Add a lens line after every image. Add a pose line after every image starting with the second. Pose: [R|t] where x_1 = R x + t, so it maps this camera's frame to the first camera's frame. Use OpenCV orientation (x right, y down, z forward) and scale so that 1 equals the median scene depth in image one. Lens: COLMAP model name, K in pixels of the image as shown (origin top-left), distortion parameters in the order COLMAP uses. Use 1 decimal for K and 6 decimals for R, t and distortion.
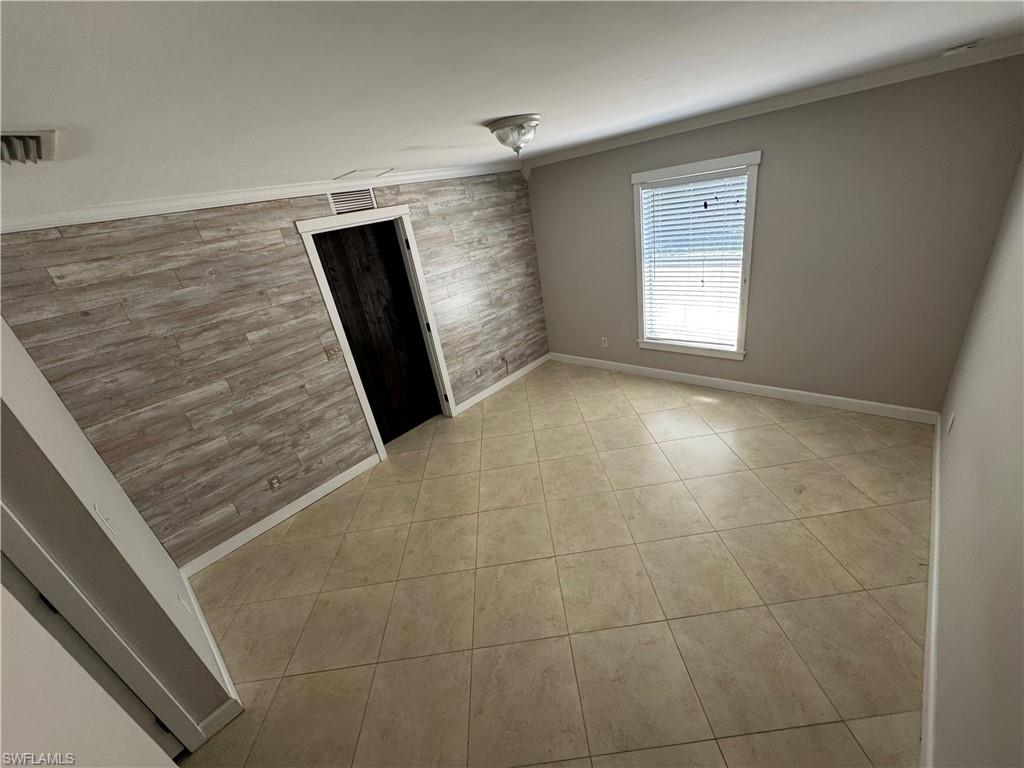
lens RADIAL K [[408.1, 0, 511.7], [0, 408.1, 384.8], [0, 0, 1]] dist [-0.005612, 0.000562]
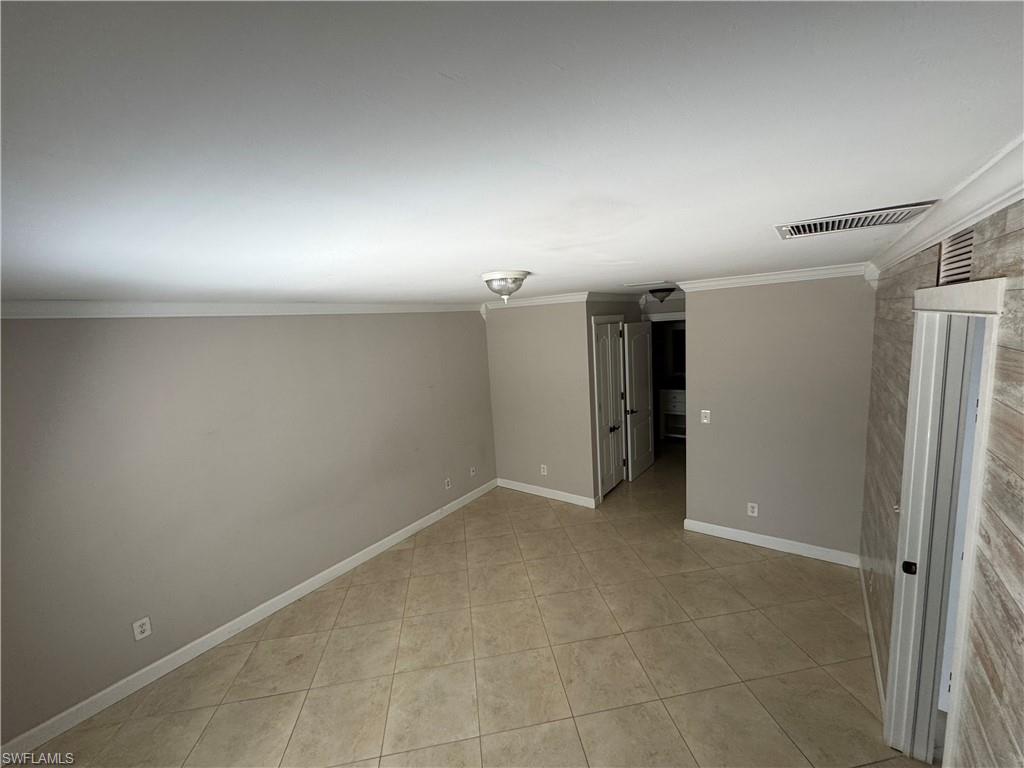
lens RADIAL K [[408.1, 0, 509.8], [0, 408.1, 384.2], [0, 0, 1]] dist [-0.005612, 0.000562]
pose [[-0.969611, 0.235347, -0.066825, 0.085165], [0.159759, 0.815955, 0.555603, -0.624691], [0.185286, 0.528043, -0.828758, 1.280034]]
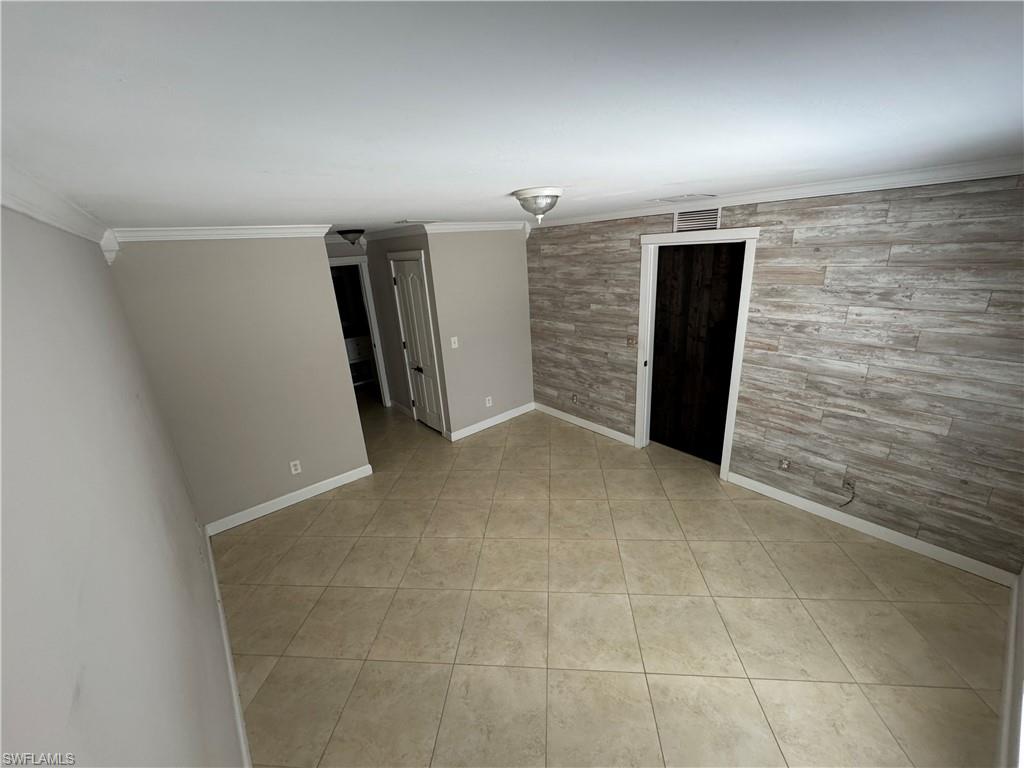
lens RADIAL K [[408.1, 0, 512.9], [0, 408.1, 384.9], [0, 0, 1]] dist [-0.005612, 0.000562]
pose [[-0.126895, 0.473908, -0.871383, 0.730269], [-0.337205, 0.805554, 0.487212, -0.450363], [0.932840, 0.355659, 0.057583, 0.645573]]
